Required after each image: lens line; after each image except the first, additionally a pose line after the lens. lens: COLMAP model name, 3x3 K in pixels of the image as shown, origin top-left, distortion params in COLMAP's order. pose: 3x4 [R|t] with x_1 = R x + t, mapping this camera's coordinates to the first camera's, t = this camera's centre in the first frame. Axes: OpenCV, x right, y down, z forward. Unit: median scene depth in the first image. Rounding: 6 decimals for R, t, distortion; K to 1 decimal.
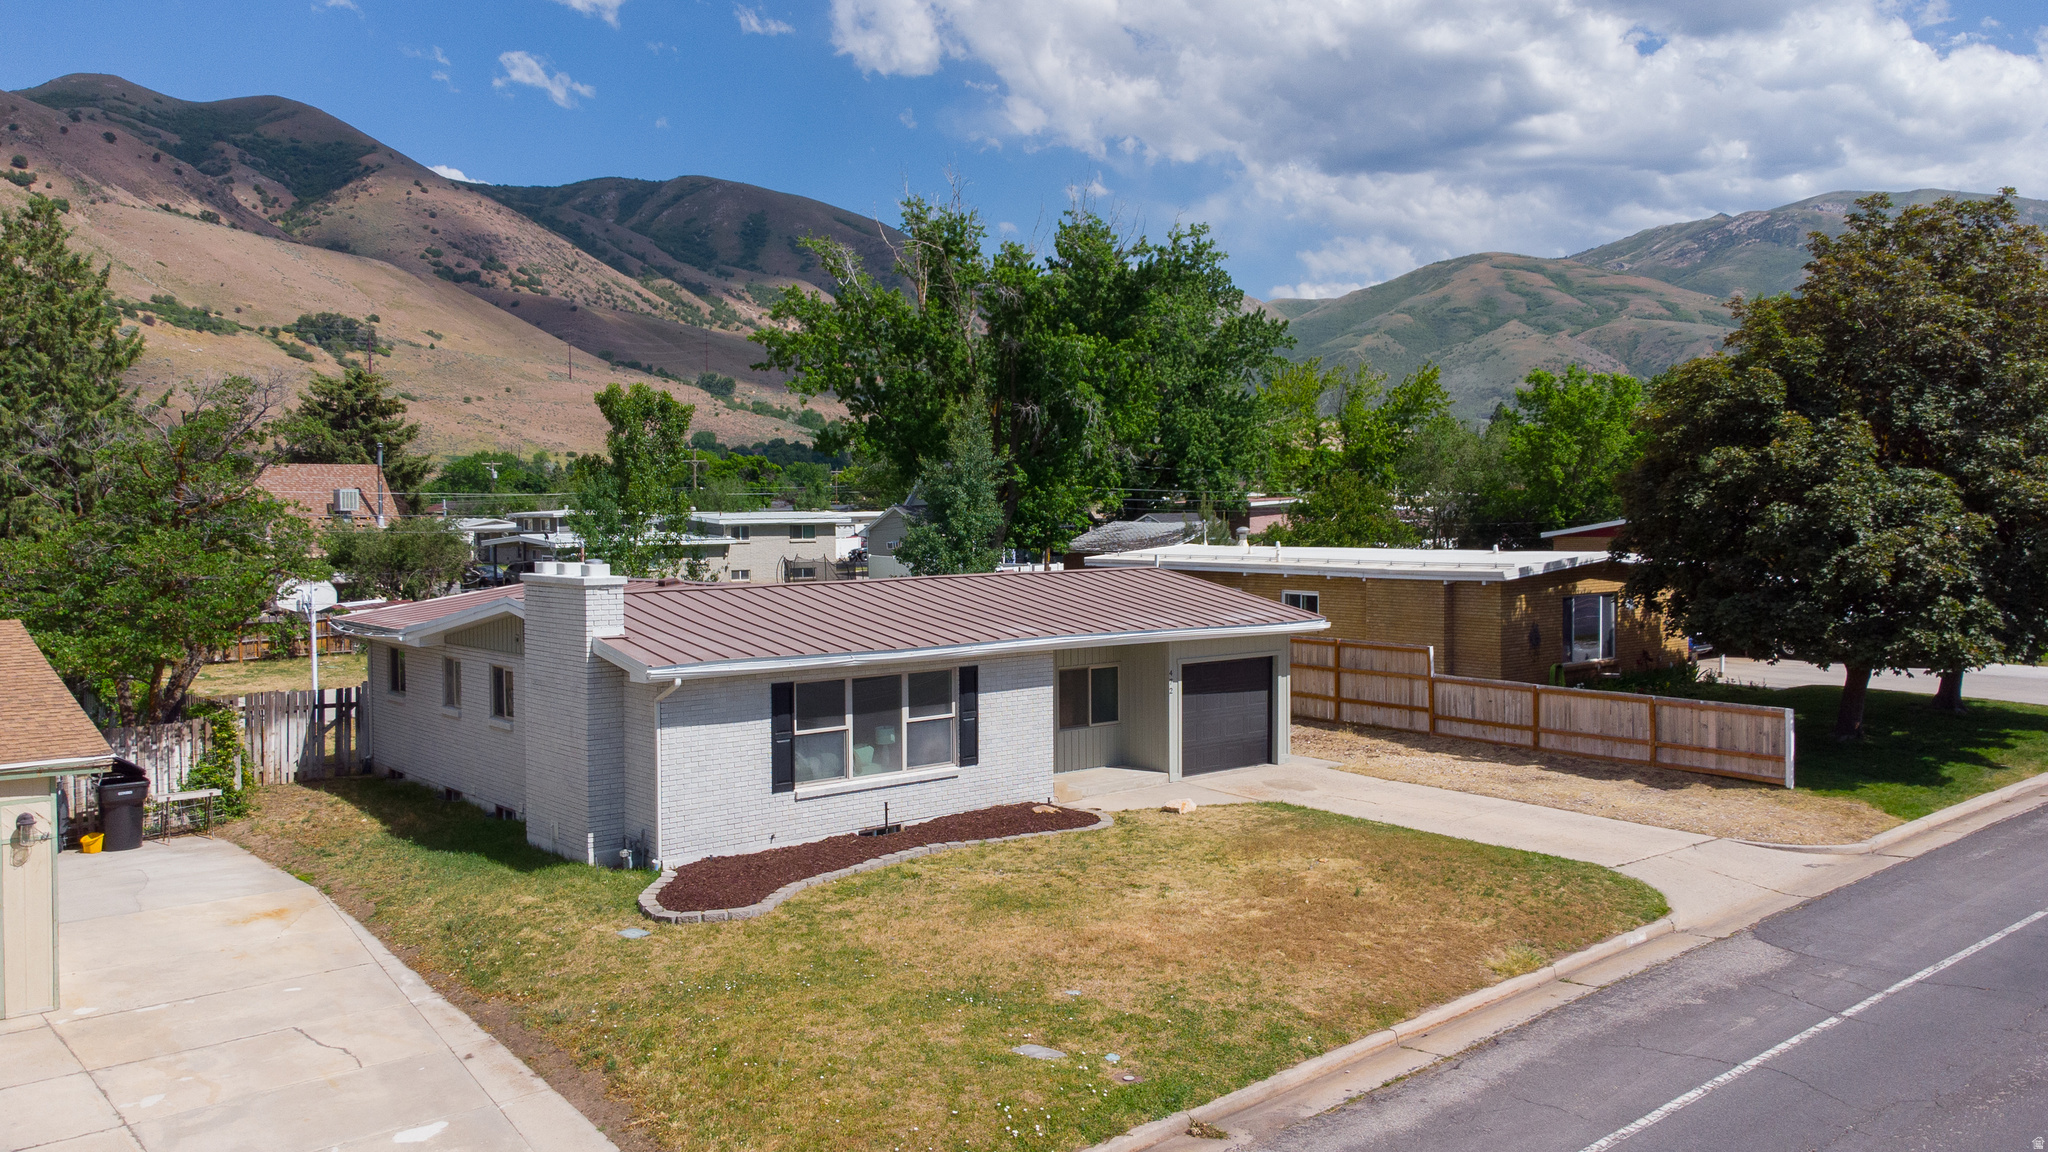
lens RADIAL K [[1548.6, 0, 1037.5], [0, 1548.6, 576.8], [0, 0, 1]] dist [0.030279, 0.013030]
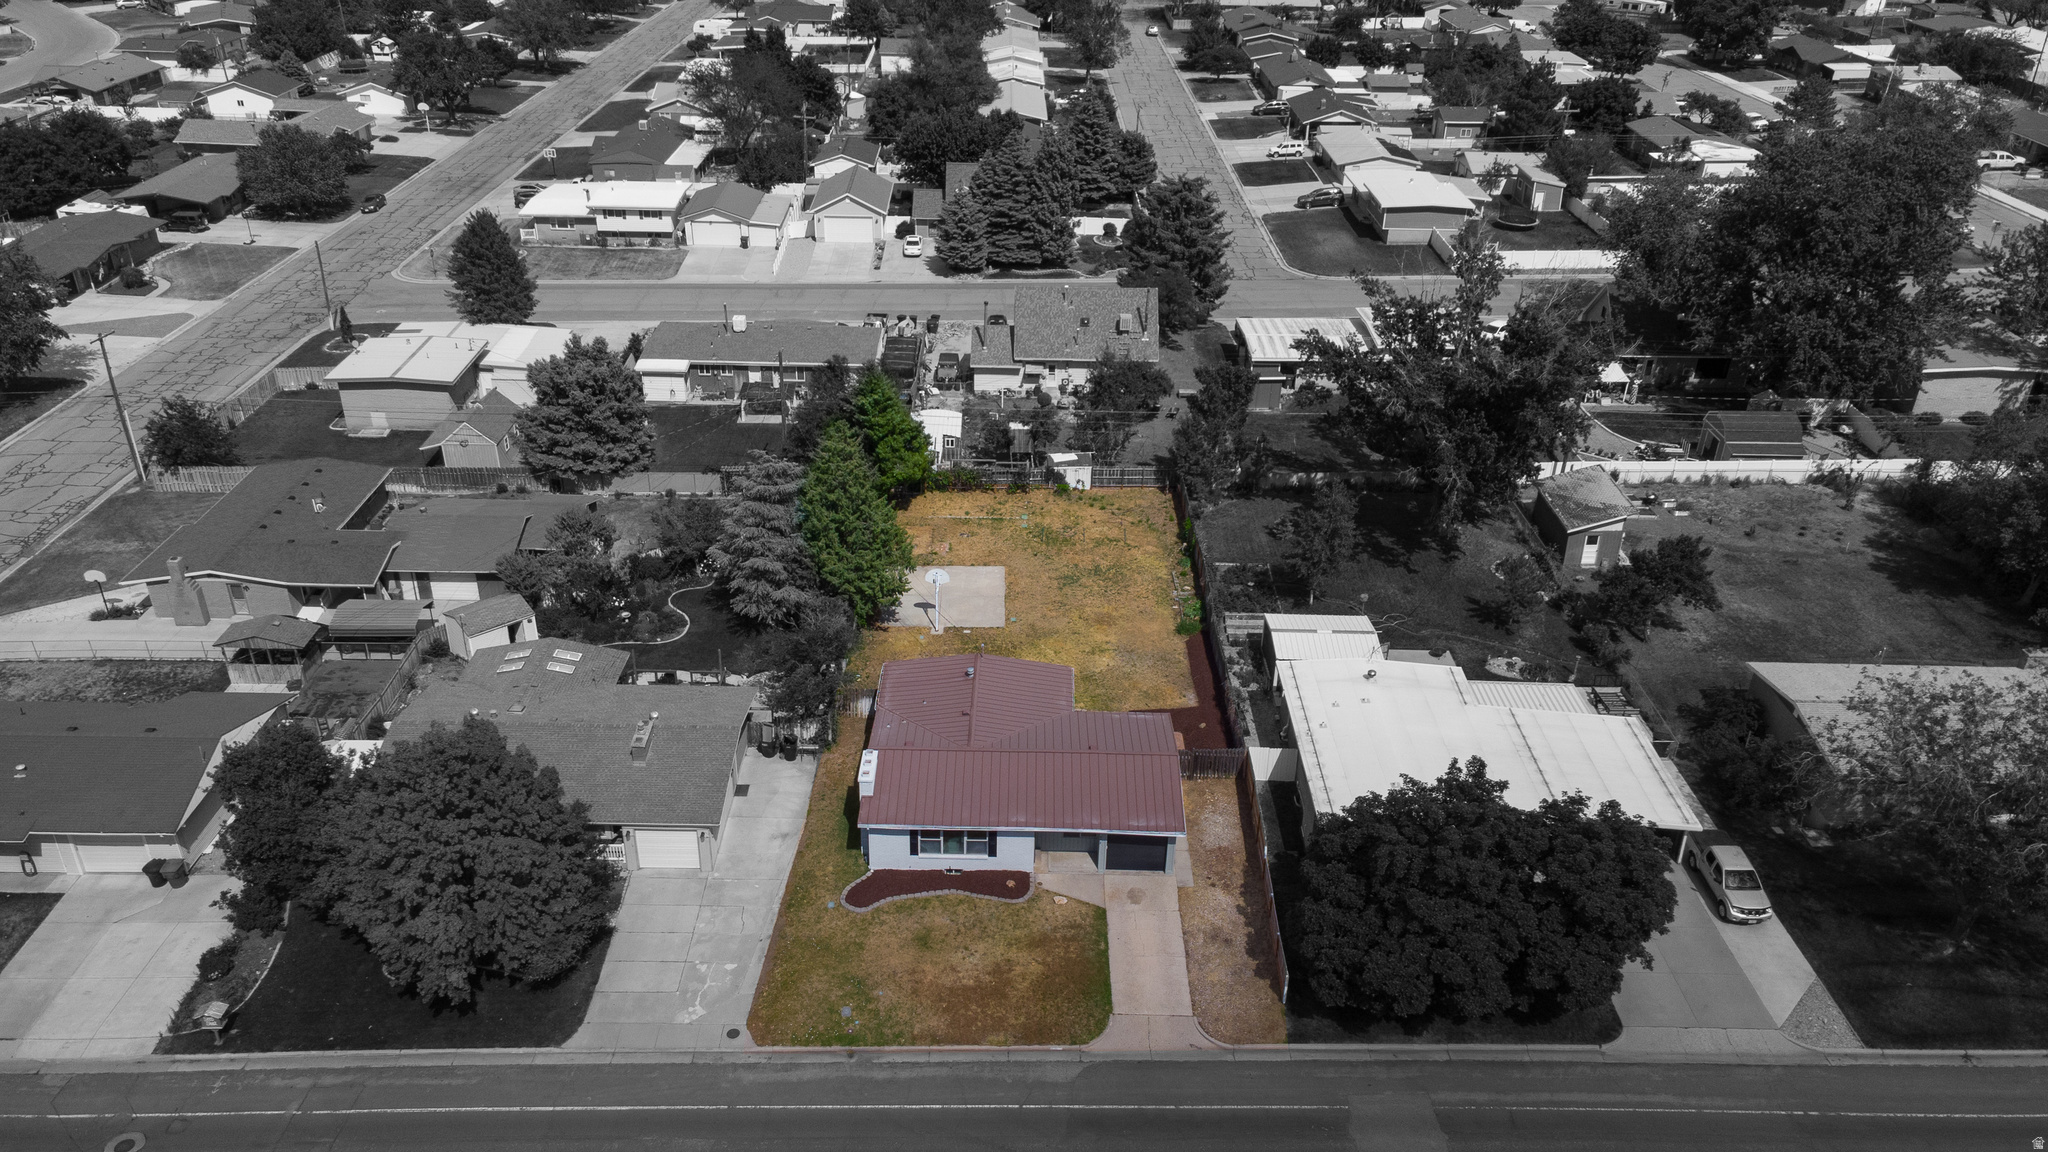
lens RADIAL K [[1548.6, 0, 1036.8], [0, 1548.6, 568.1], [0, 0, 1]] dist [0.030279, 0.013030]
pose [[0.753448, 0.331395, -0.567885, 1.924628], [-0.045722, 0.888010, 0.457545, -2.178079], [0.655916, -0.318772, 0.684221, -0.897229]]
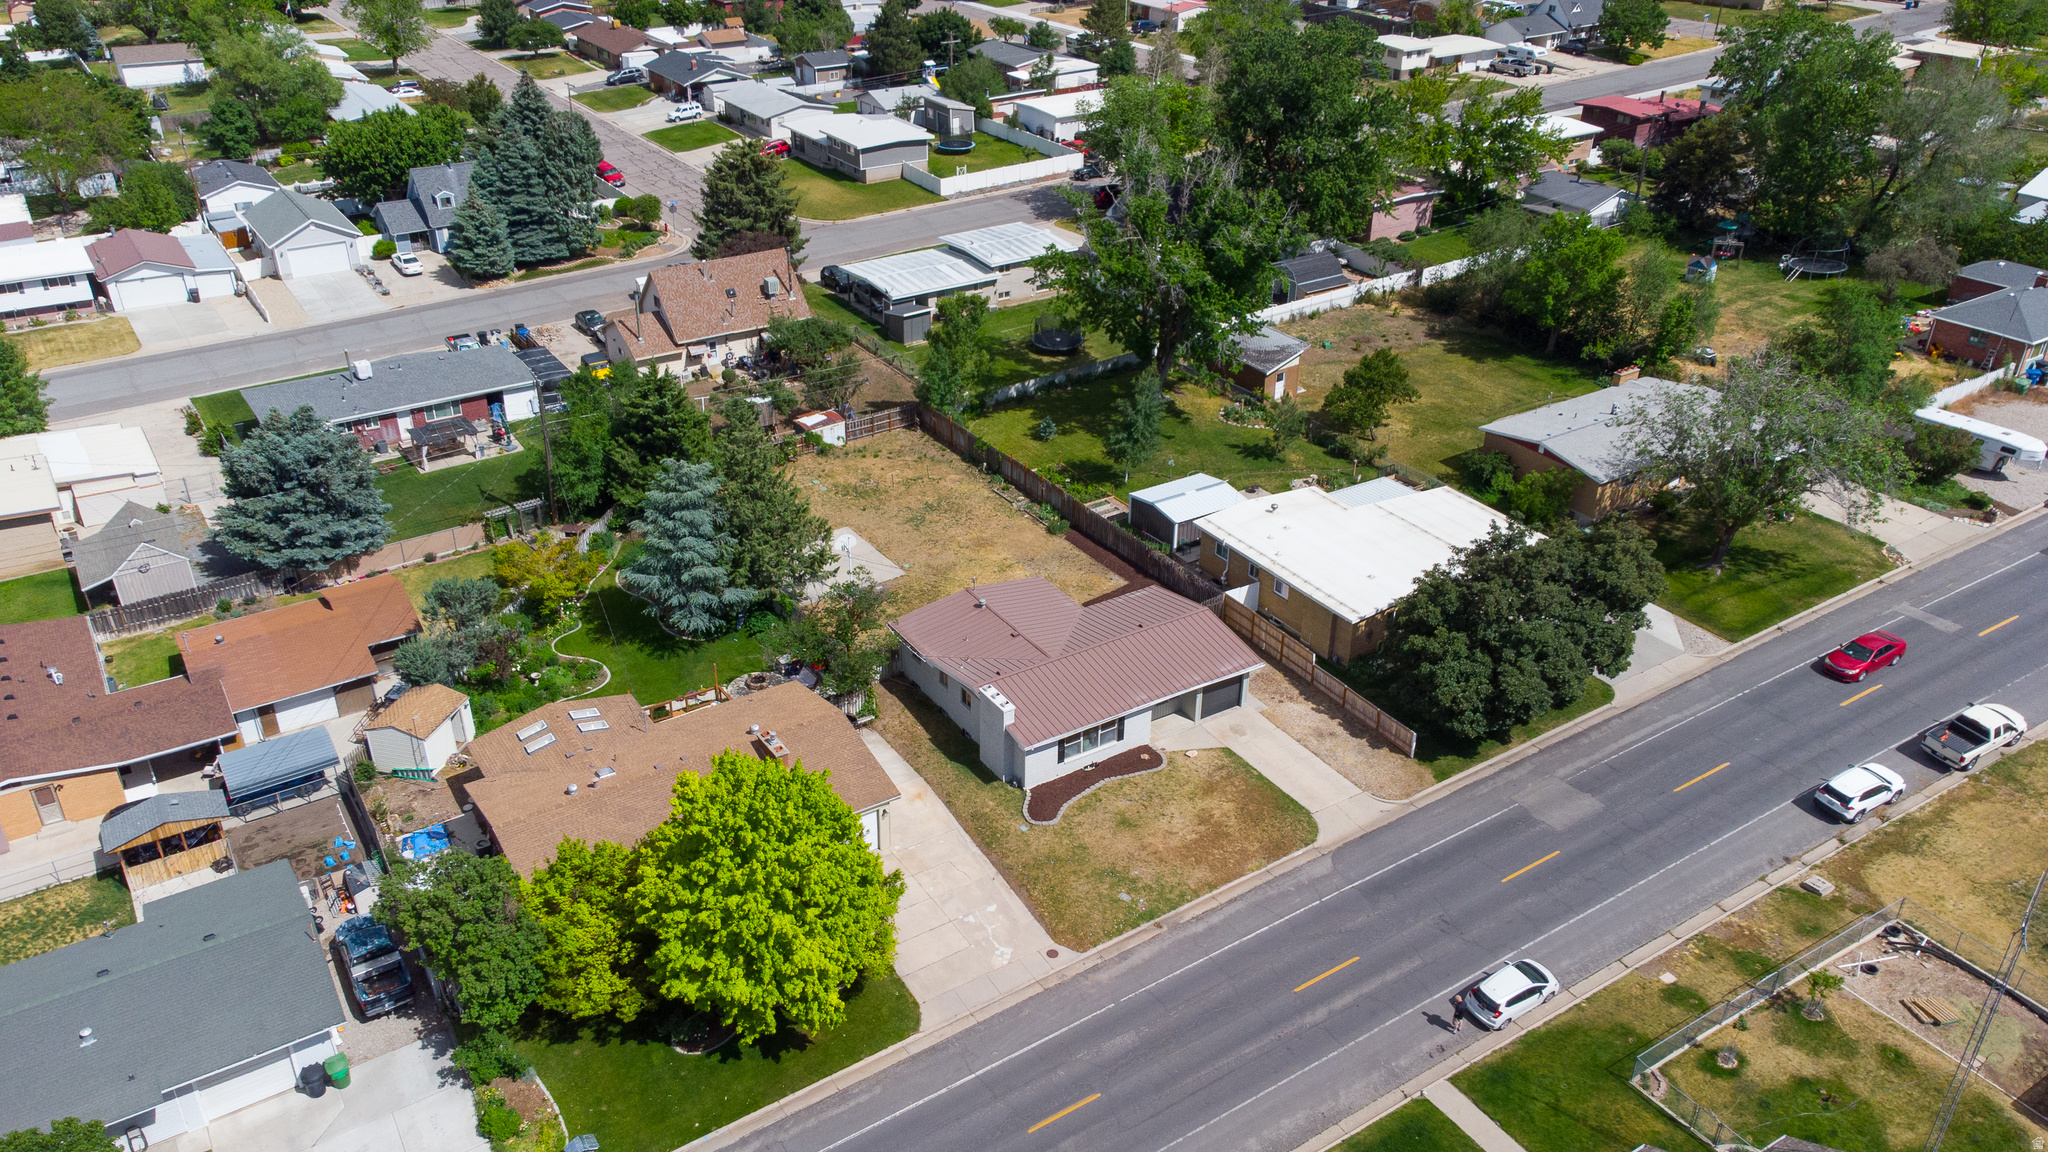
lens RADIAL K [[1548.6, 0, 1042.8], [0, 1548.6, 585.8], [0, 0, 1]] dist [0.030279, 0.013030]
pose [[0.990824, 0.084033, -0.105859, 0.135279], [-0.024962, 0.883524, 0.467721, -2.125032], [0.132832, -0.460787, 0.877514, -2.085597]]
